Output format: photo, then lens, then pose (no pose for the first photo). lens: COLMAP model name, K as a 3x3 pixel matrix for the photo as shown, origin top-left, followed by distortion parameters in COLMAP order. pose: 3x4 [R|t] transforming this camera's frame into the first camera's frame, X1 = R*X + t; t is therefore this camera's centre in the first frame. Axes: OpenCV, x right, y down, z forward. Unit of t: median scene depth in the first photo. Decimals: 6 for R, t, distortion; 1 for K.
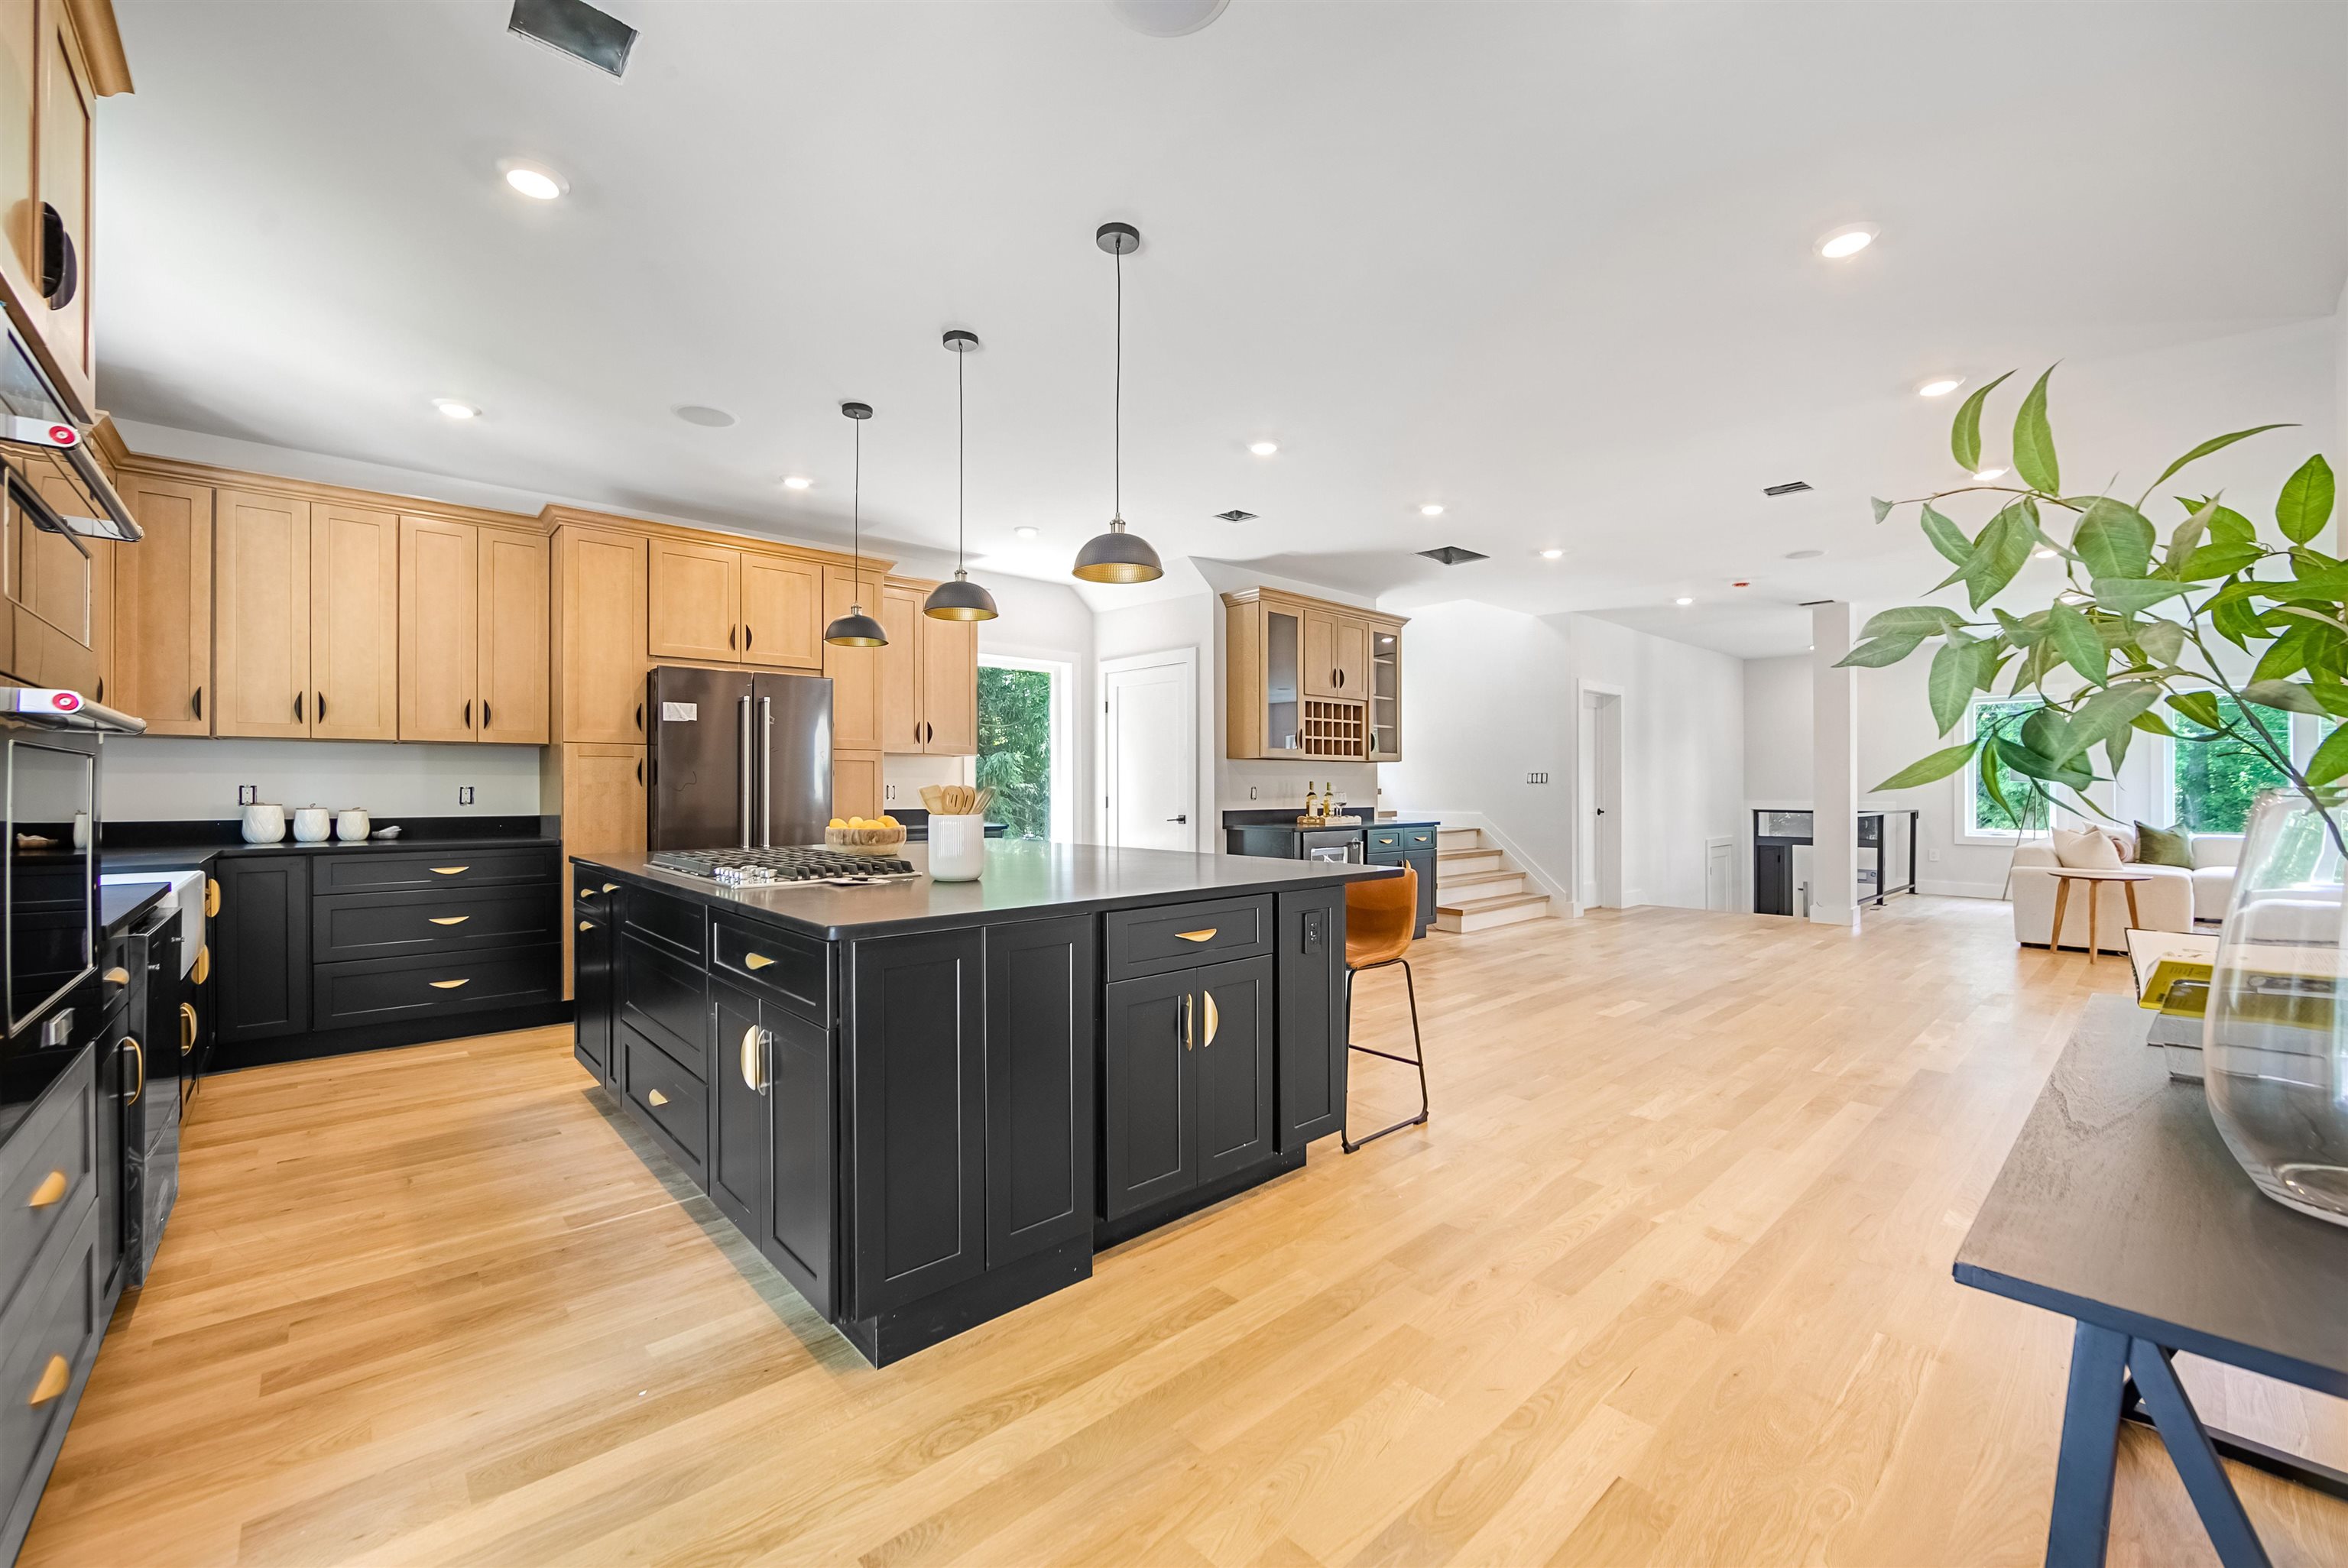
lens RADIAL K [[945.5, 0, 1176.4], [0, 945.5, 781.6], [0, 0, 1]] dist [0.004697, -0.000045]
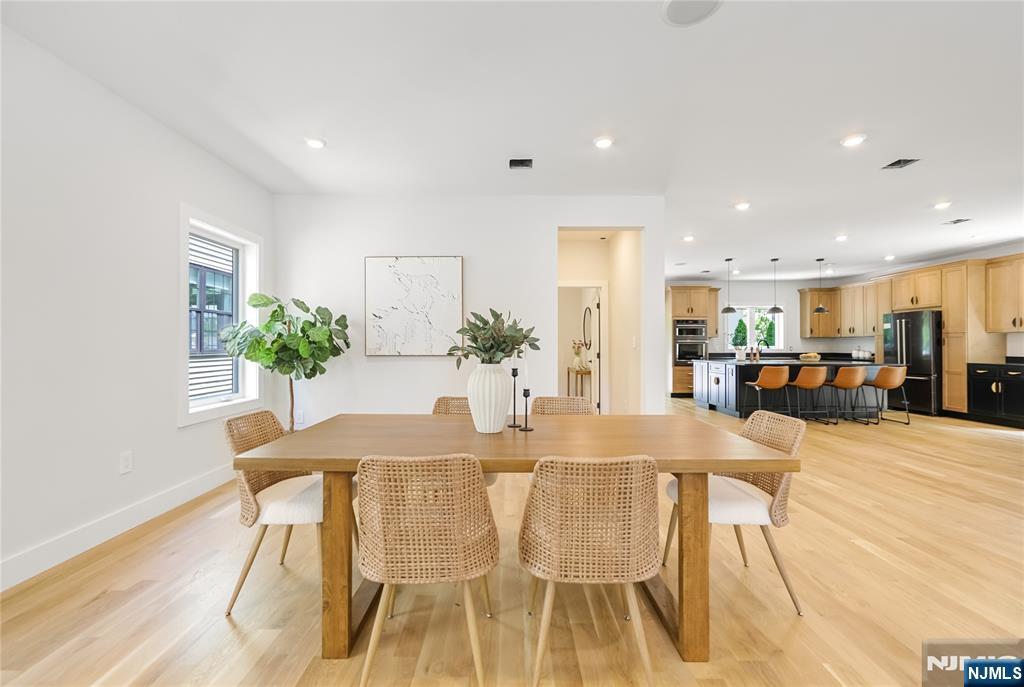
lens RADIAL K [[412.4, 0, 512.5], [0, 412.4, 346.6], [0, 0, 1]] dist [0.004697, -0.000045]
pose [[-0.678357, -0.003159, -0.734725, 1.923987], [0.000218, 0.999990, -0.004501, 0.014551], [0.734732, -0.003214, -0.678350, 1.189771]]
